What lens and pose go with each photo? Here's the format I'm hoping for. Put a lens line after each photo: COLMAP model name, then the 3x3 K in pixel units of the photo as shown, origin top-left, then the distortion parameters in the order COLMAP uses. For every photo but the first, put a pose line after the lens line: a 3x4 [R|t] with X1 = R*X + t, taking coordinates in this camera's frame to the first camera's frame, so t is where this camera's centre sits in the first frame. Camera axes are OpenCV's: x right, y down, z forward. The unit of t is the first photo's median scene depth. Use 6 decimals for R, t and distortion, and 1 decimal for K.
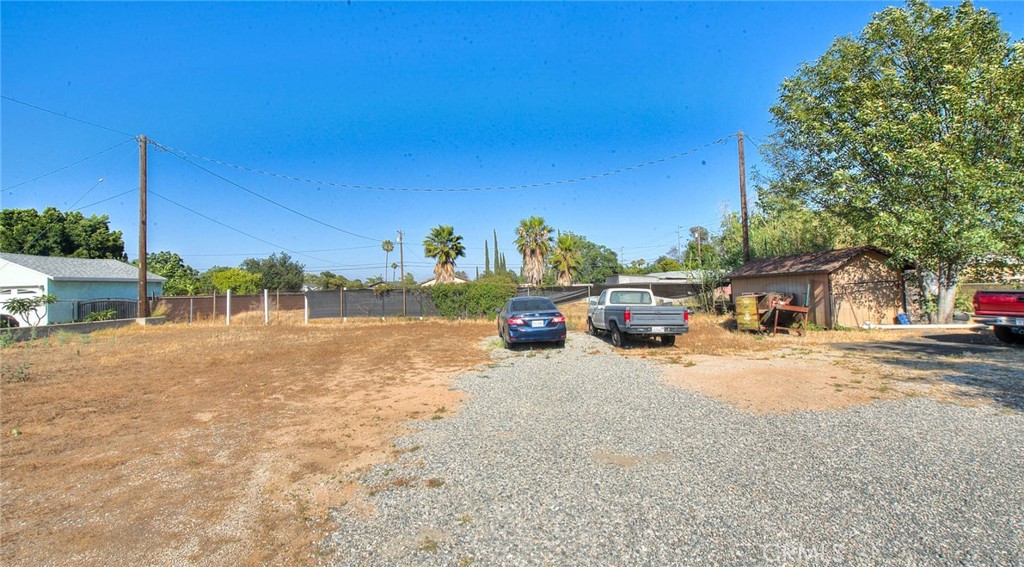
lens RADIAL K [[386.5, 0, 508.6], [0, 386.5, 285.2], [0, 0, 1]] dist [0.000970, 0.000056]
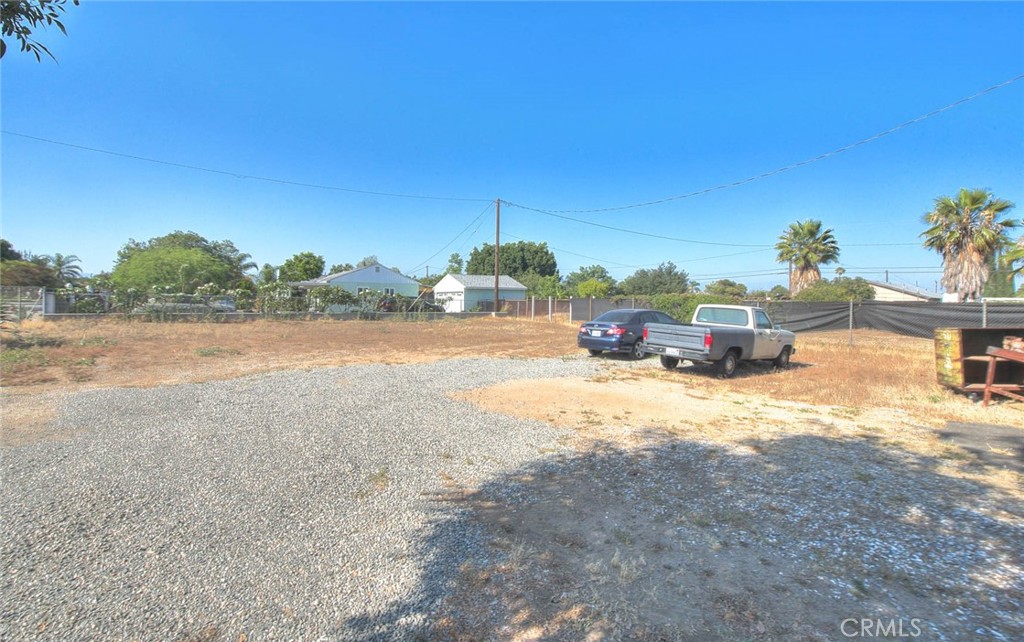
lens RADIAL K [[413.6, 0, 512.4], [0, 413.6, 316.8], [0, 0, 1]] dist [-0.001552, -0.000119]
pose [[0.560812, 0.064646, -0.825415, 0.495933], [-0.018681, 0.997681, 0.065446, -0.010336], [0.827732, -0.021283, 0.560719, 0.082598]]
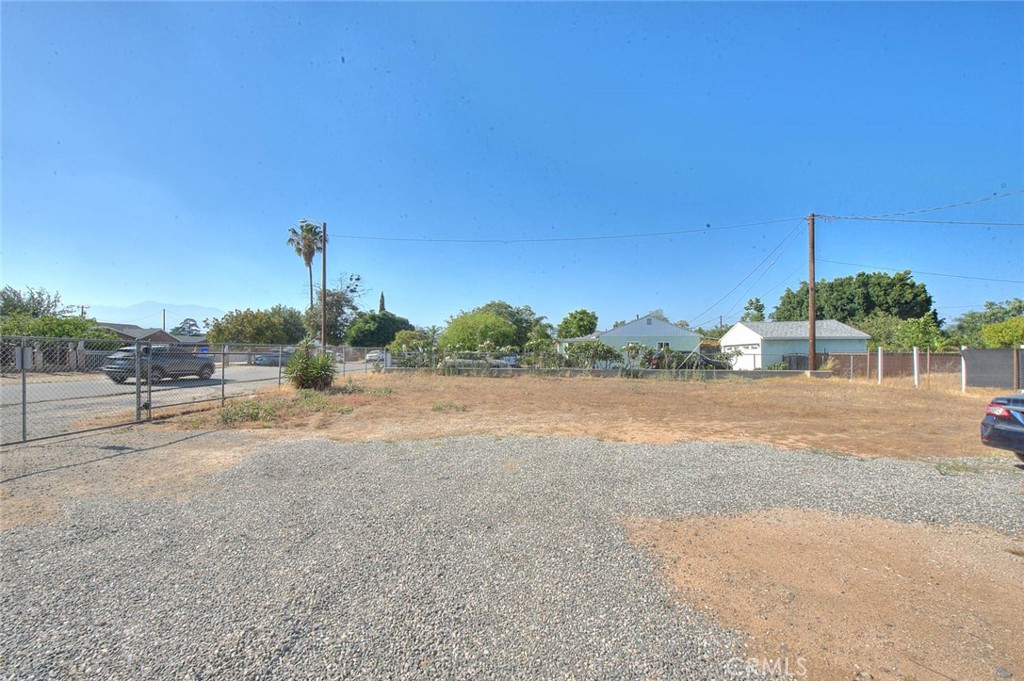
lens RADIAL K [[414.8, 0, 502.4], [0, 414.8, 348.4], [0, 0, 1]] dist [-0.003246, -0.000541]
pose [[-0.108263, 0.010752, -0.994064, 0.374135], [0.010438, 0.999899, 0.009678, -0.004516], [0.994067, -0.009328, -0.108364, 0.199320]]
